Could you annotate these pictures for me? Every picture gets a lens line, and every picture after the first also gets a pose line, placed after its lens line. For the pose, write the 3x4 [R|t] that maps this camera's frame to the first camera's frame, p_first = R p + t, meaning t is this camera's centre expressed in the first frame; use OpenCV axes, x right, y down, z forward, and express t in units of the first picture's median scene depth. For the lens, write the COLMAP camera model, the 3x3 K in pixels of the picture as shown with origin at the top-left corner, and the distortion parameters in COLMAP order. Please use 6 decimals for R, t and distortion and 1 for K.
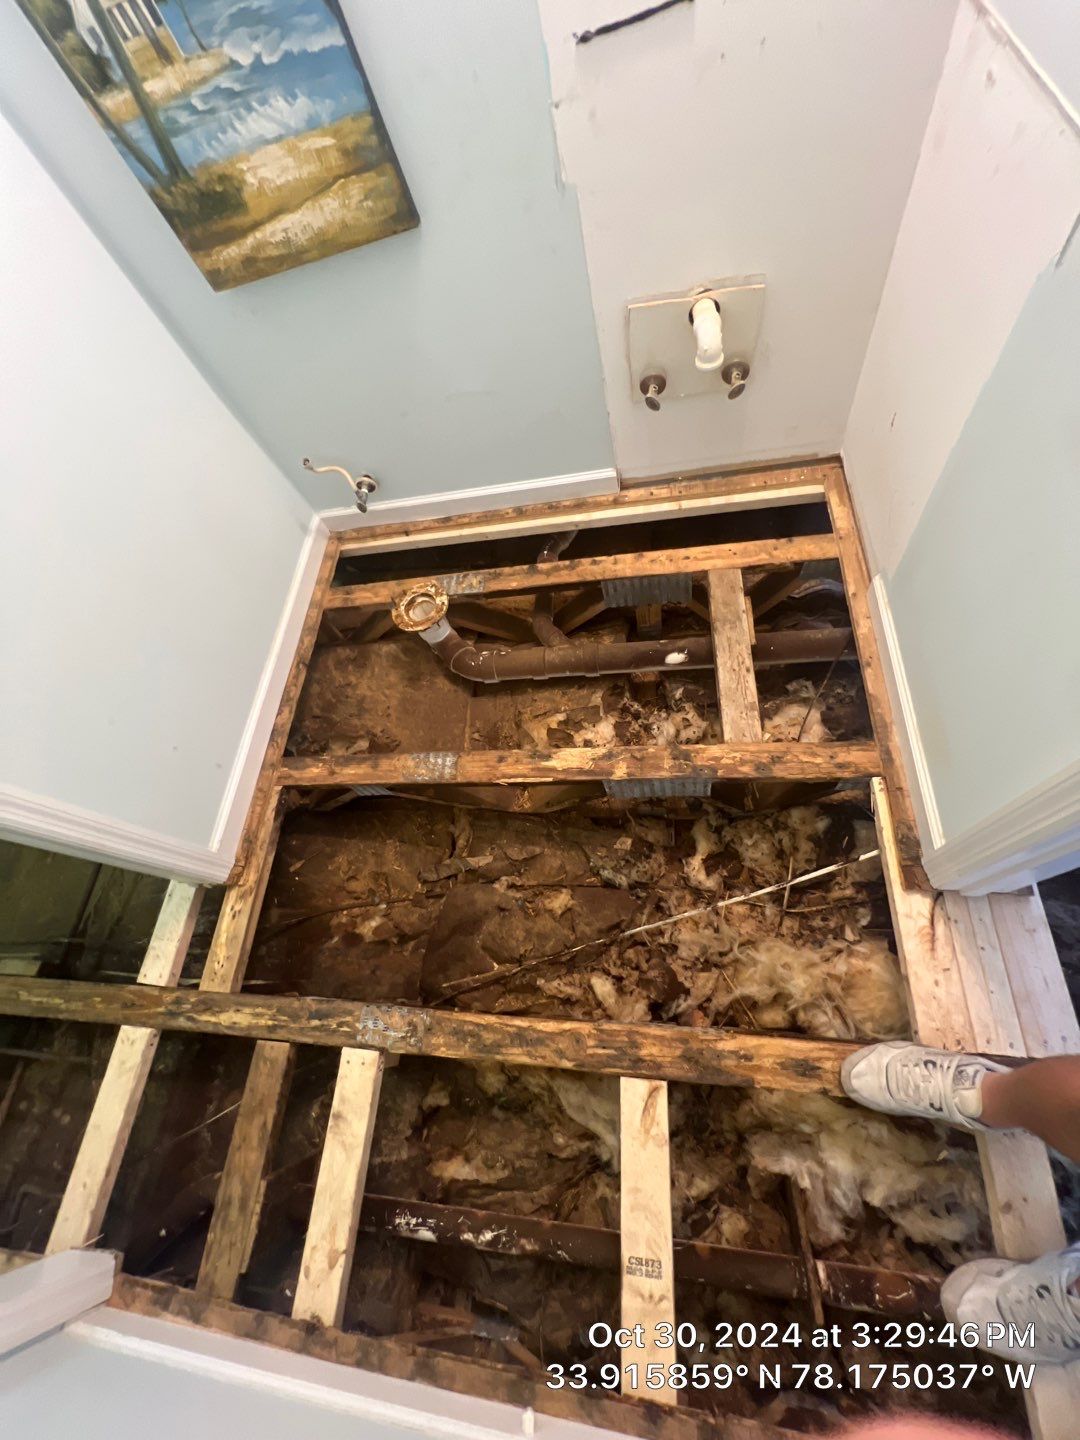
lens RADIAL K [[547.0, 0, 583.0], [0, 547.0, 715.8], [0, 0, 1]] dist [0.000156, -0.000672]
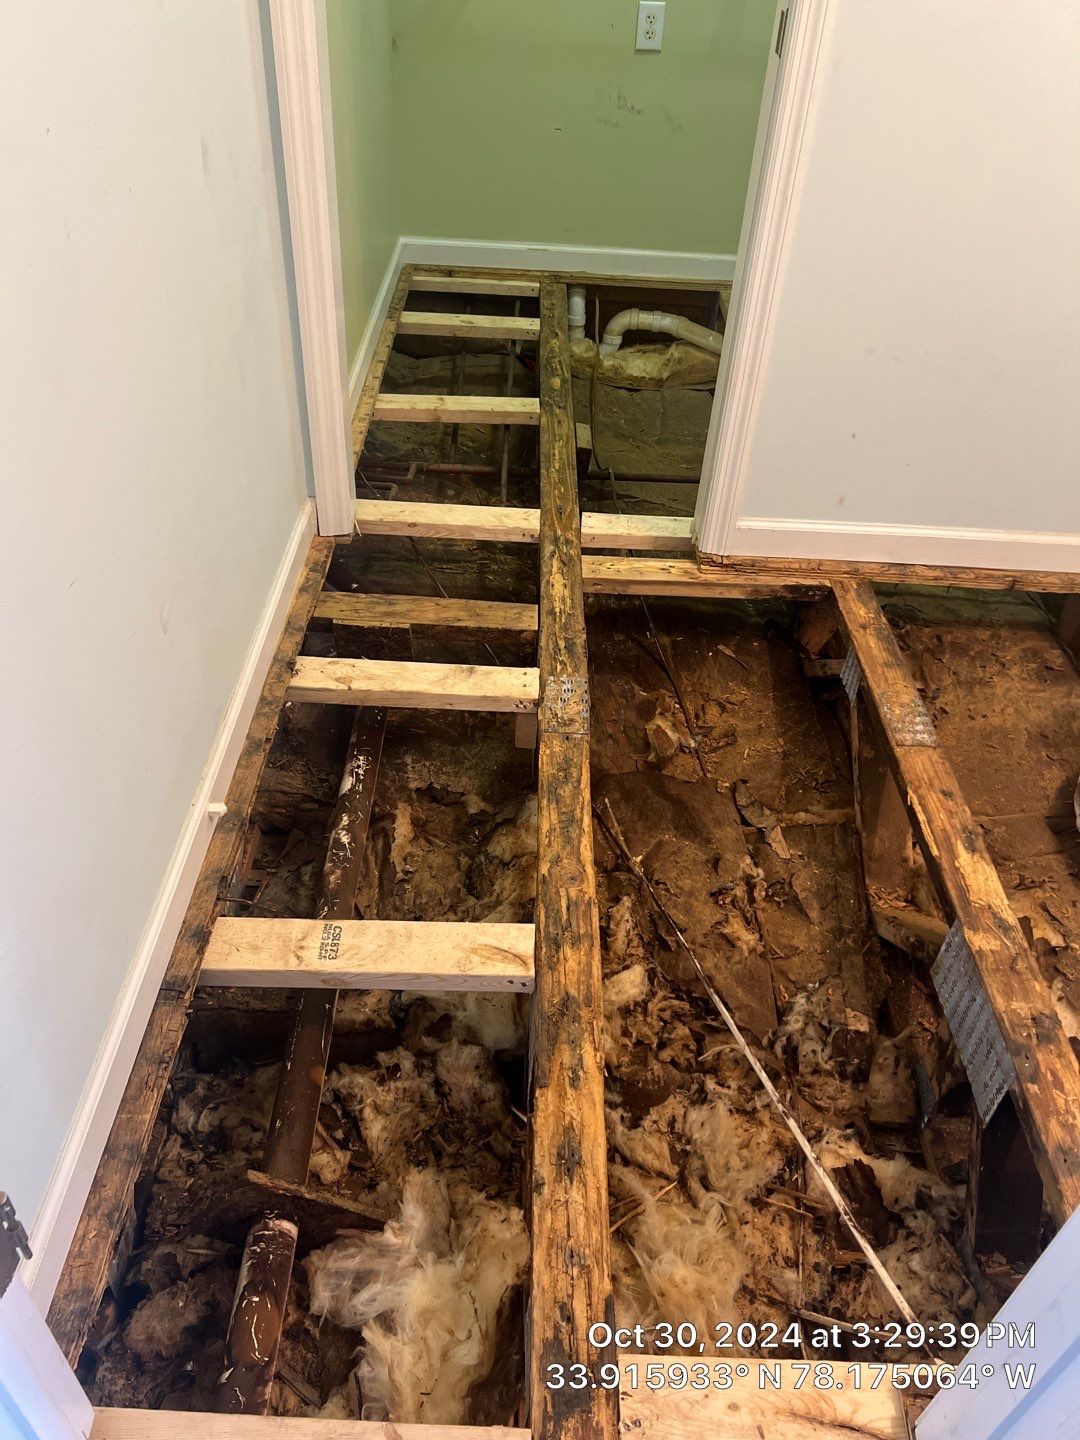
lens RADIAL K [[1044.3, 0, 629.8], [0, 1044.3, 721.1], [0, 0, 1]] dist [0.024126, -0.004428]
pose [[0.088039, 0.797782, -0.596483, 0.529717], [-0.927568, 0.283953, 0.242874, 0.117070], [0.363134, 0.531897, 0.764997, -0.094744]]
